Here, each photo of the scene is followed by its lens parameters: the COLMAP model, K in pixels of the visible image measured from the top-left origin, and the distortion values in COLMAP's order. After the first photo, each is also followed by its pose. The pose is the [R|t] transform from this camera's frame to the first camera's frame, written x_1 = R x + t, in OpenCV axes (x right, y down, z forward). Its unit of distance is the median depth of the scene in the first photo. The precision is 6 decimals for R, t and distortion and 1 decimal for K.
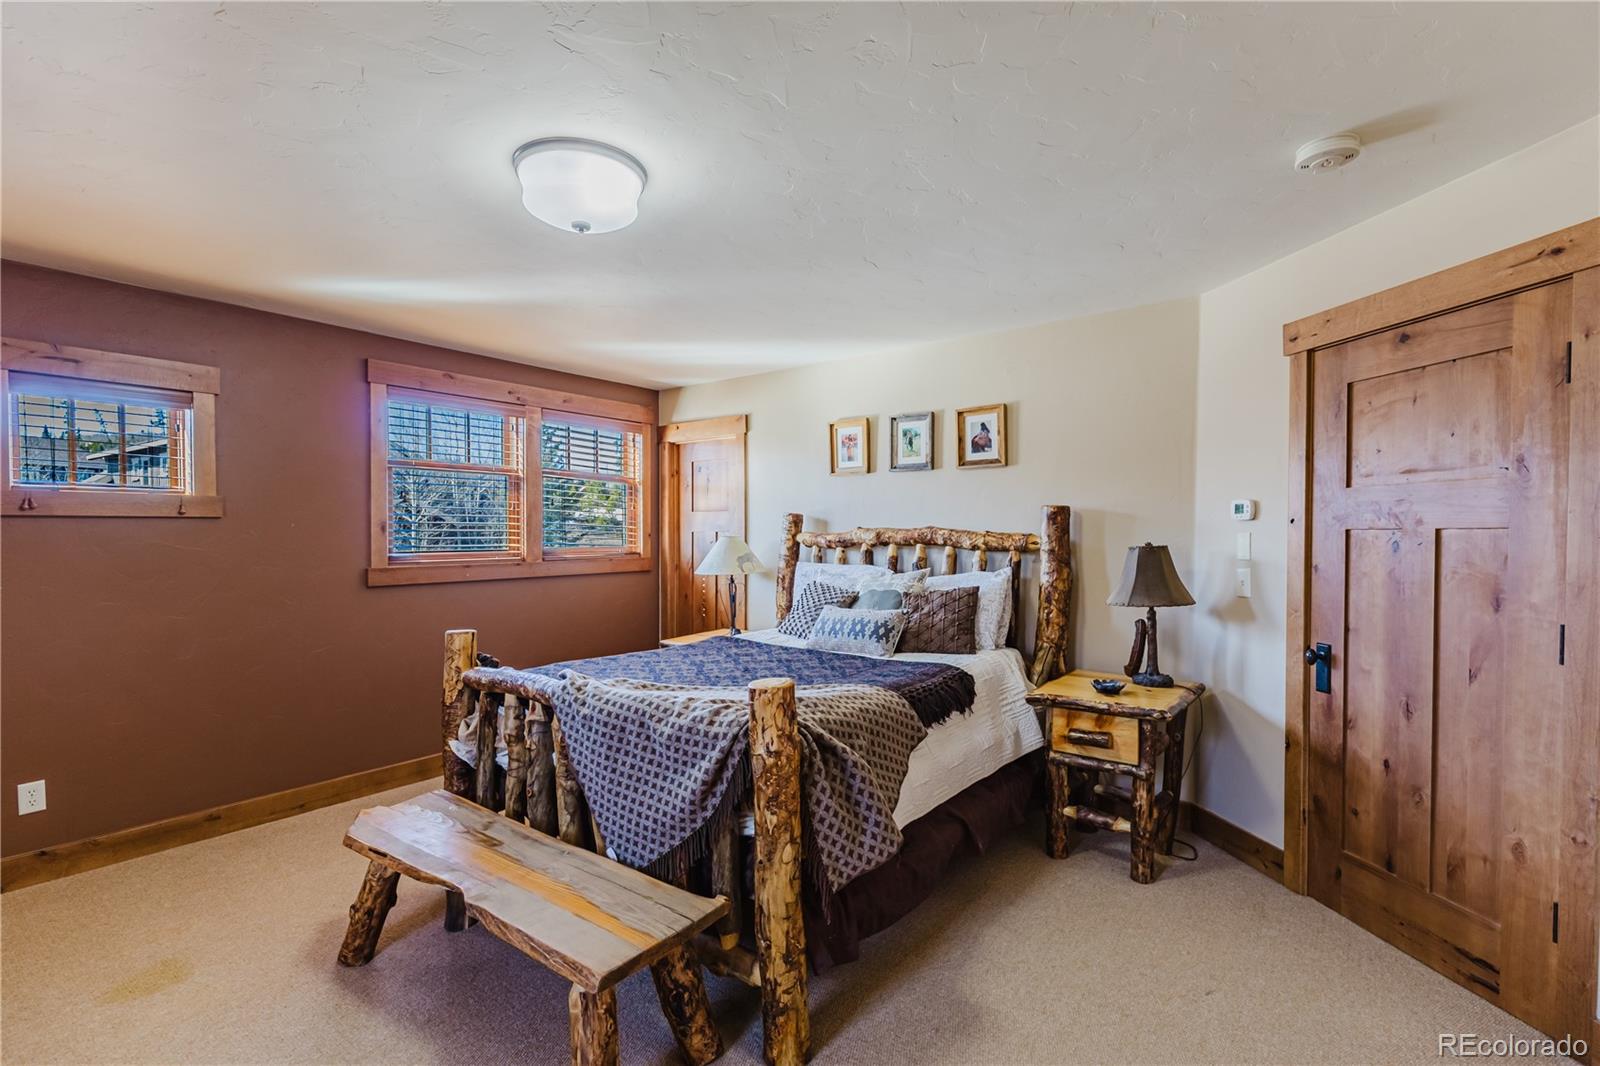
lens RADIAL K [[745.4, 0, 800.7], [0, 745.4, 543.6], [0, 0, 1]] dist [0.002258, 0.003691]
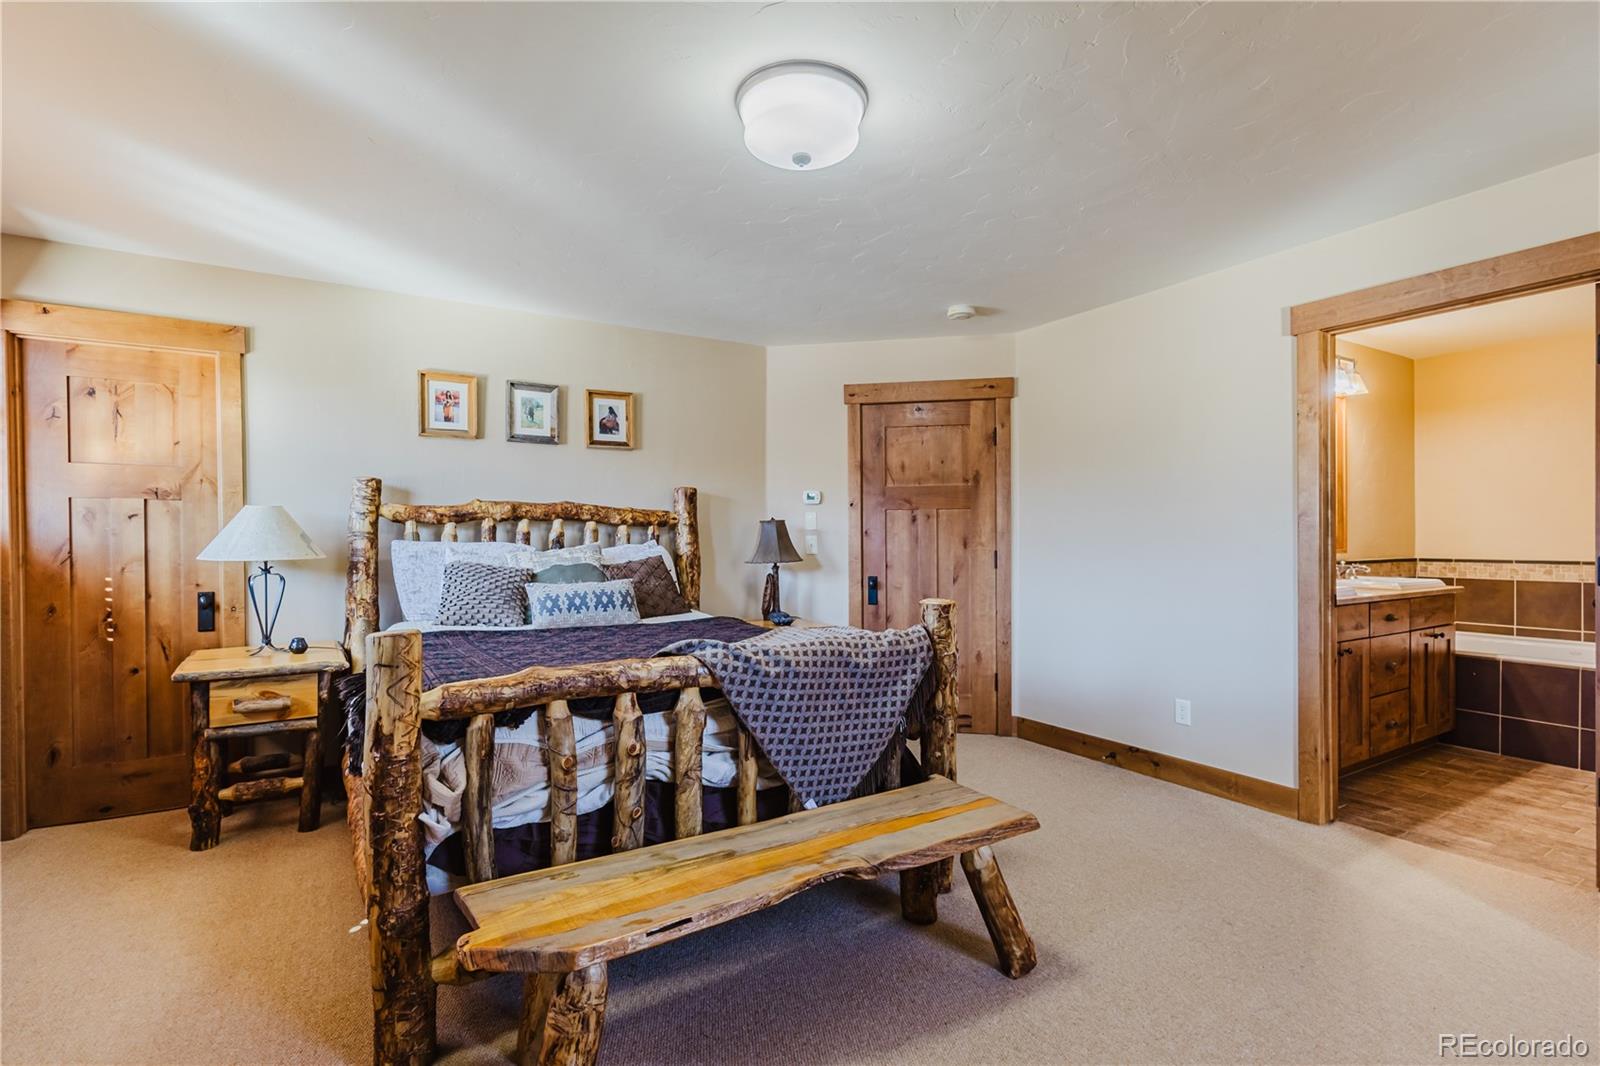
lens RADIAL K [[745.4, 0, 800.5], [0, 745.4, 541.4], [0, 0, 1]] dist [0.002258, 0.003691]
pose [[0.367763, -0.002131, 0.929917, -0.708311], [0.014720, 0.999885, -0.003530, 0.042449], [-0.929803, 0.014987, 0.367752, 0.387622]]
